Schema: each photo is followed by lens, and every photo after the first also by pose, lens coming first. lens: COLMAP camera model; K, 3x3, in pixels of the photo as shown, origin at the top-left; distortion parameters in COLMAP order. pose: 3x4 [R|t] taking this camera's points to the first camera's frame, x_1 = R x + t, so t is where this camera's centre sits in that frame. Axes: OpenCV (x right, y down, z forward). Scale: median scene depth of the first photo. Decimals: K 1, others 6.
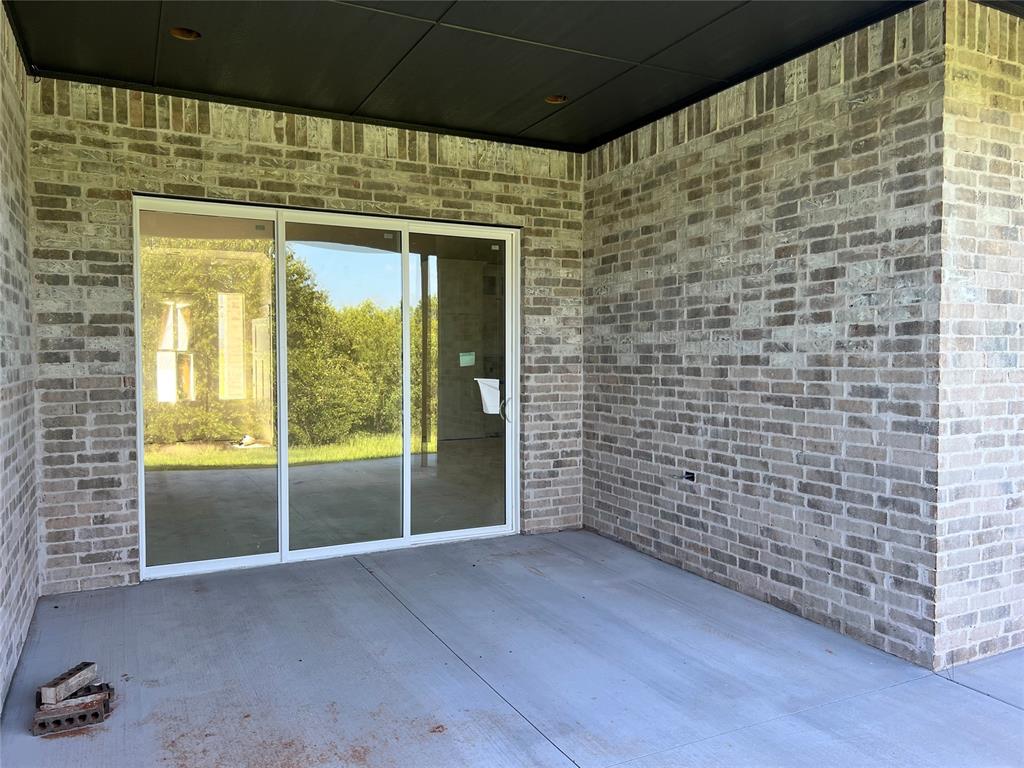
lens RADIAL K [[771.9, 0, 515.2], [0, 771.9, 386.3], [0, 0, 1]] dist [0.078621, -0.112782]
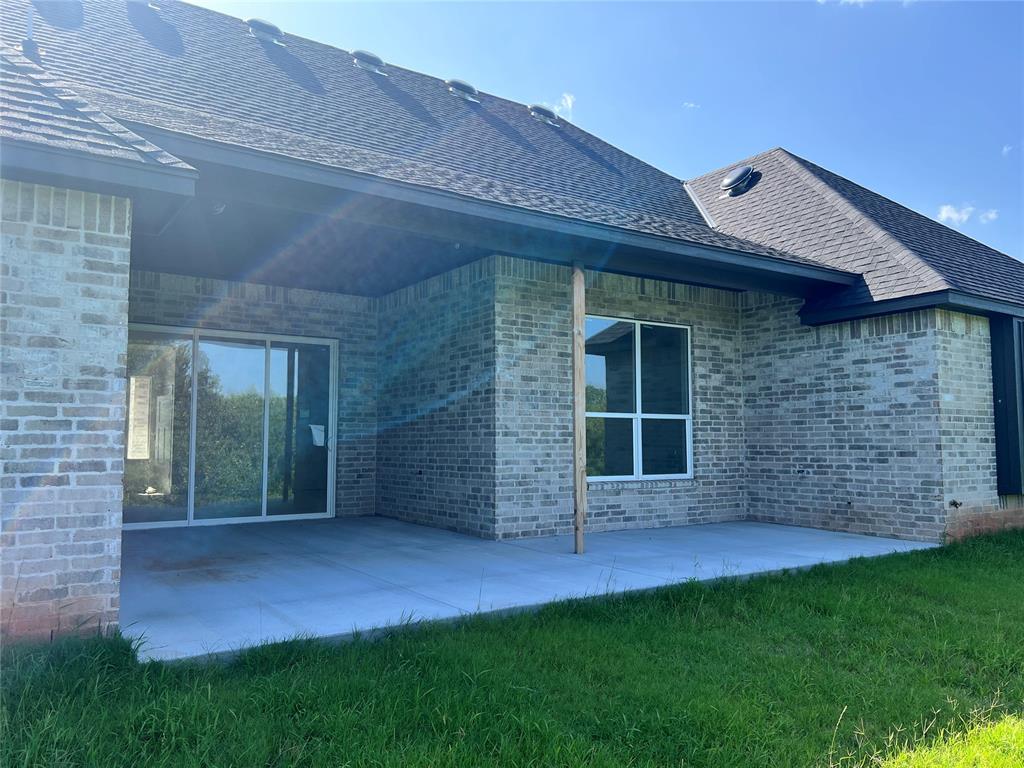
lens RADIAL K [[771.9, 0, 515.2], [0, 771.9, 386.3], [0, 0, 1]] dist [0.078621, -0.112782]
pose [[0.990689, 0.010062, 0.135772, 0.211360], [0.005420, 0.993559, -0.113185, 0.130539], [-0.136036, 0.112867, 0.984254, -0.975451]]
